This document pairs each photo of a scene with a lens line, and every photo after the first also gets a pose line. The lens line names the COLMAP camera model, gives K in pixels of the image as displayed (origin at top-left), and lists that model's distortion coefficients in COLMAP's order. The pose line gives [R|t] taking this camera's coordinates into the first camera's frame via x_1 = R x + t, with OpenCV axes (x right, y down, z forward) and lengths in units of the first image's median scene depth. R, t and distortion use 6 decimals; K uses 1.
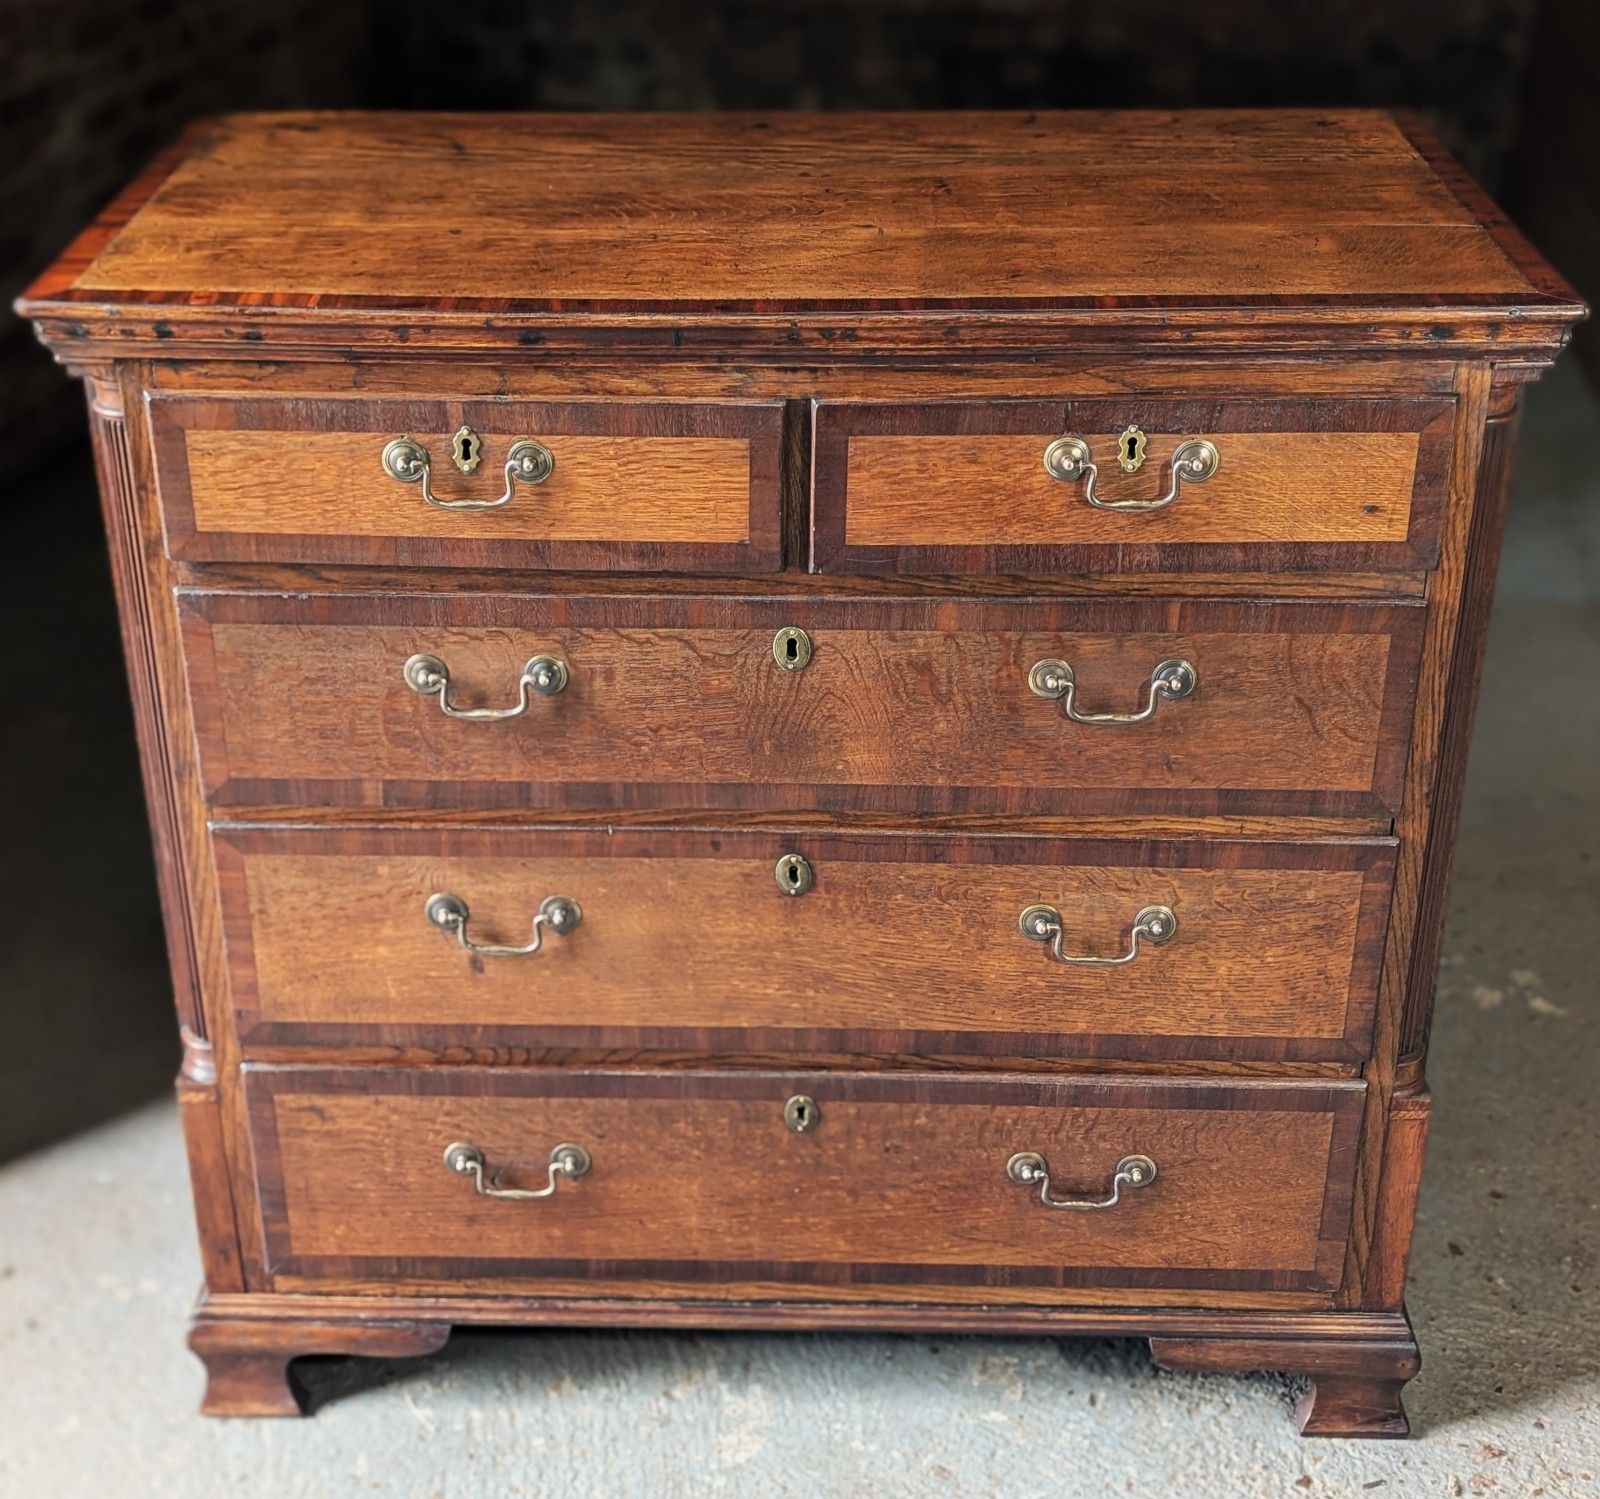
lens RADIAL K [[2311.7, 0, 747.0], [0, 2311.7, 697.7], [0, 0, 1]] dist [0.088778, 0.000000]
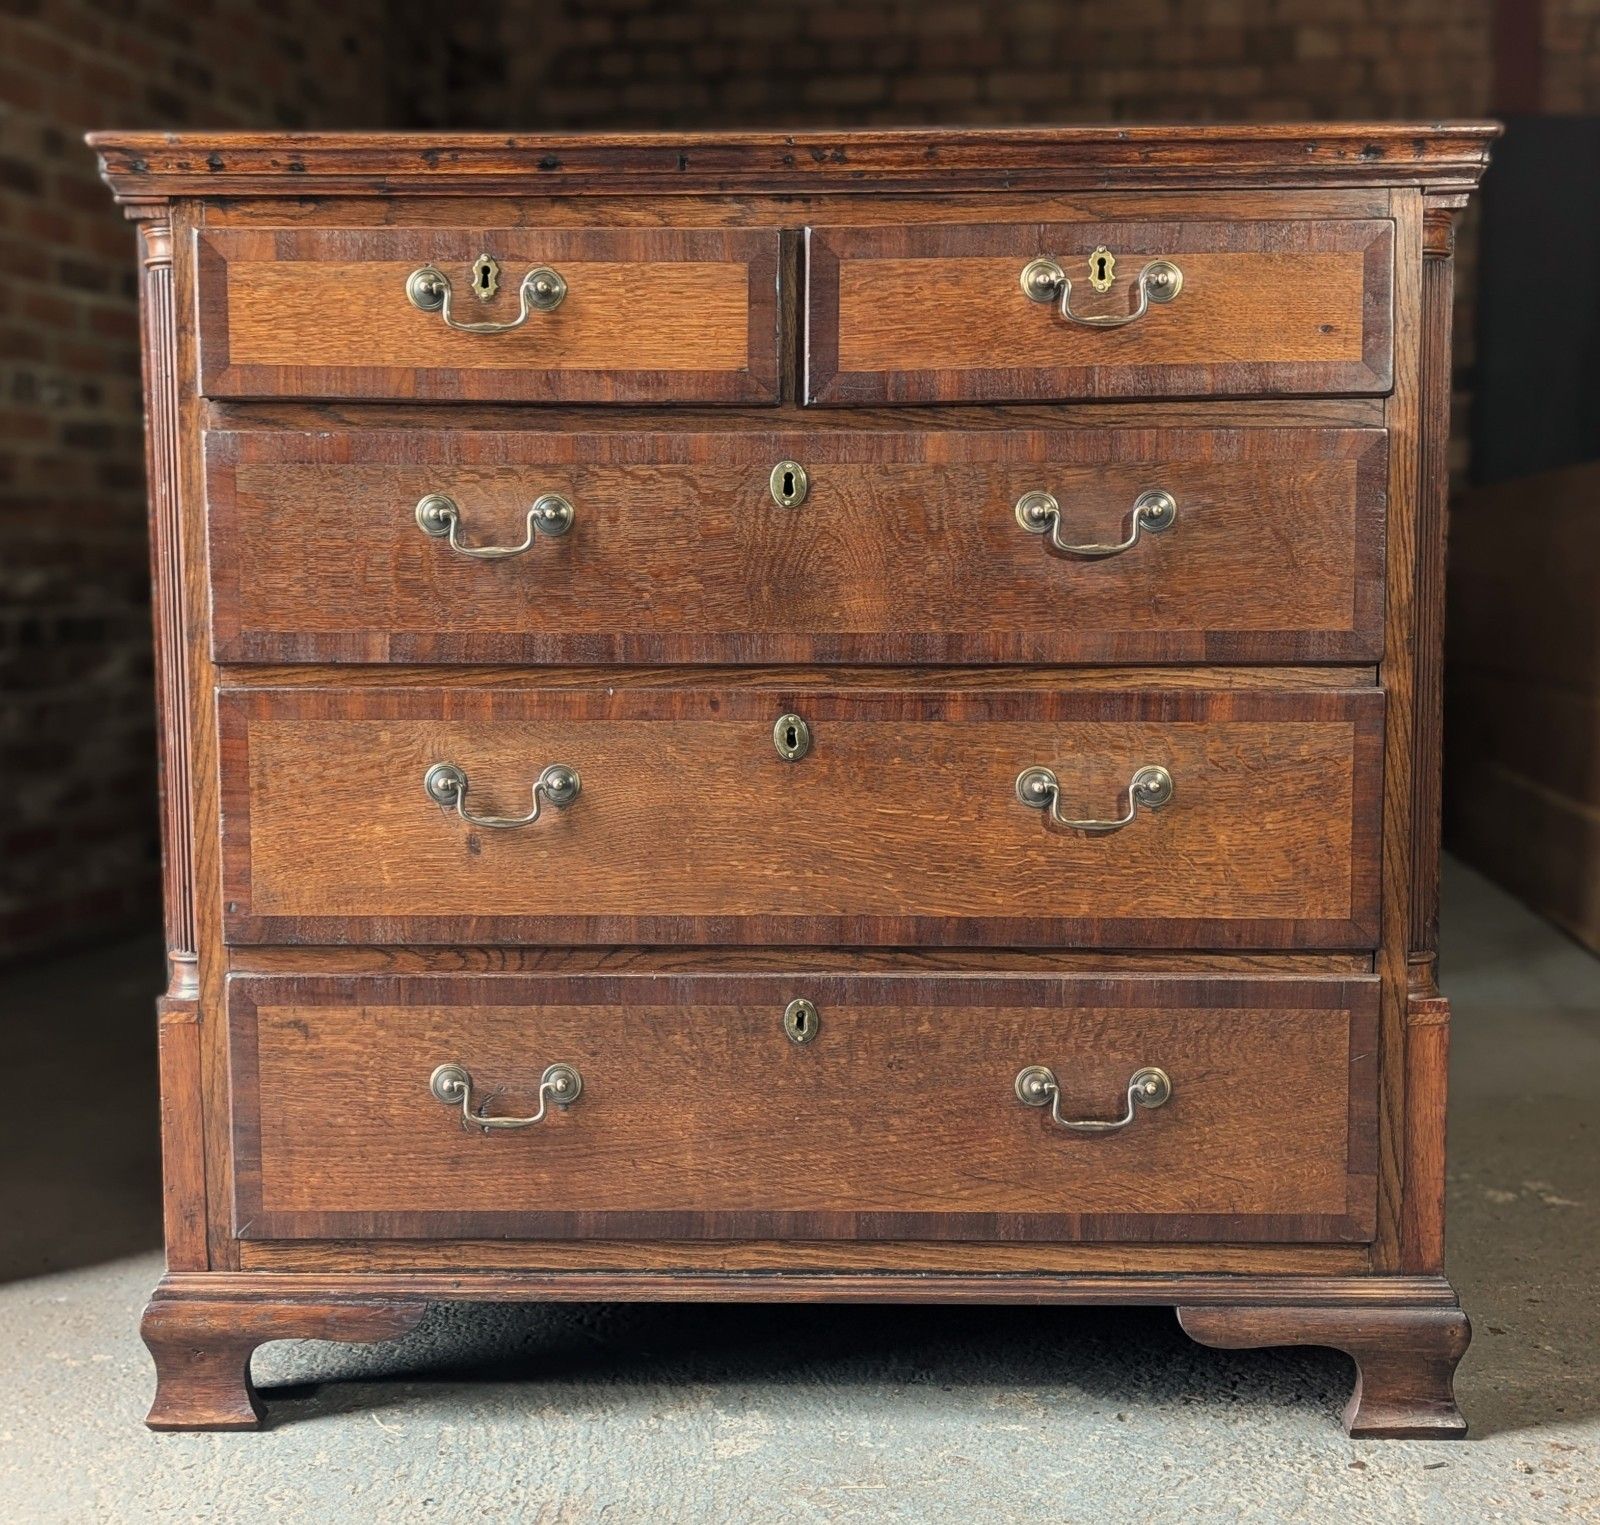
lens RADIAL K [[2131.0, 0, 762.3], [0, 2131.0, 755.9], [0, 0, 1]] dist [0.069950, 0.000000]
pose [[0.999982, 0.000986, 0.005926, 0.001978], [0.001218, 0.932682, -0.360697, 0.441618], [-0.005883, 0.360698, 0.932664, 0.142557]]
